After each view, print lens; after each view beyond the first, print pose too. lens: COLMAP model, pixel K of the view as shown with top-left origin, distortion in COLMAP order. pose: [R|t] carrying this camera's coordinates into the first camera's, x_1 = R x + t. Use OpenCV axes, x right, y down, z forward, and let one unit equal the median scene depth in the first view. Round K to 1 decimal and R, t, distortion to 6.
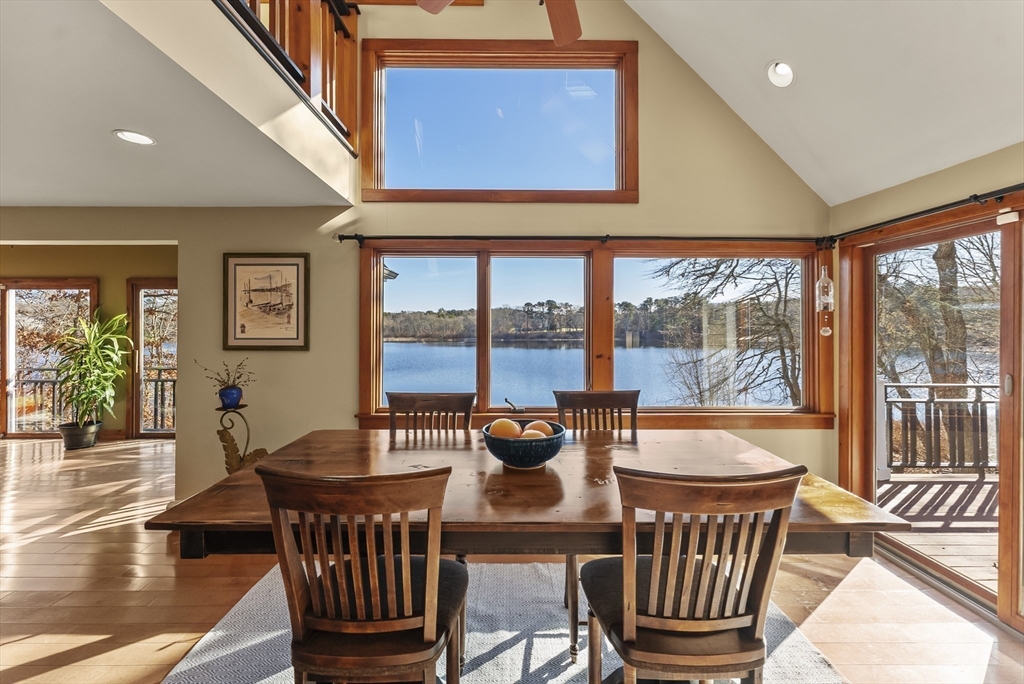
lens RADIAL K [[423.4, 0, 511.9], [0, 423.4, 335.2], [0, 0, 1]] dist [-0.000028, -0.000111]
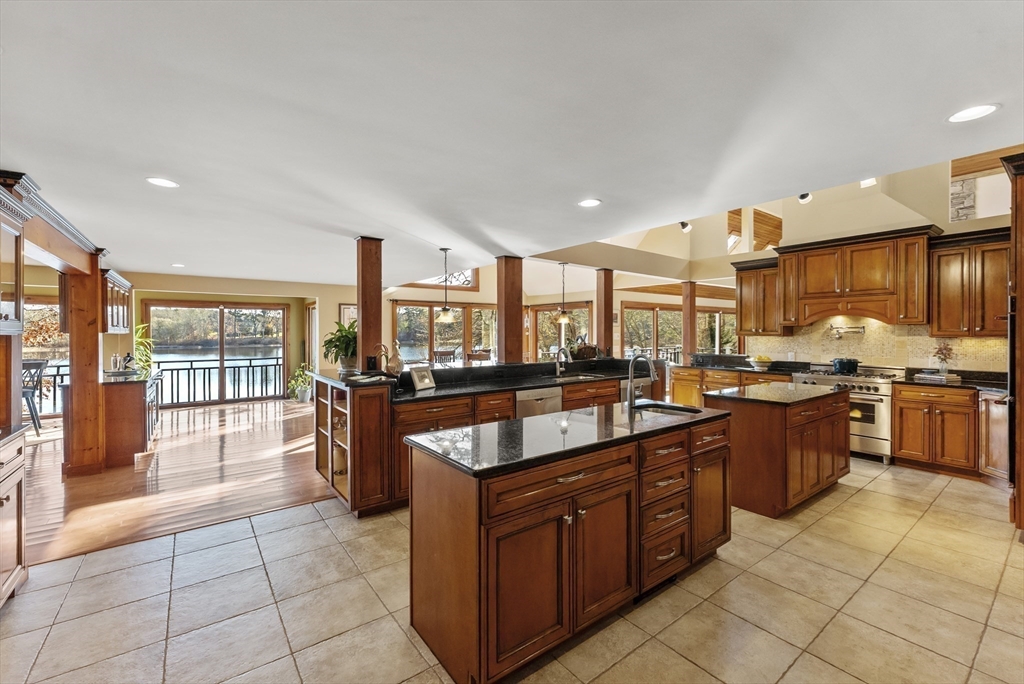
lens RADIAL K [[423.4, 0, 511.9], [0, 423.4, 335.2], [0, 0, 1]] dist [-0.000028, -0.000111]
pose [[0.804403, -0.006266, 0.594050, -0.743645], [0.012187, 0.999908, -0.005956, 0.012628], [-0.593958, 0.012031, 0.804406, -0.894588]]
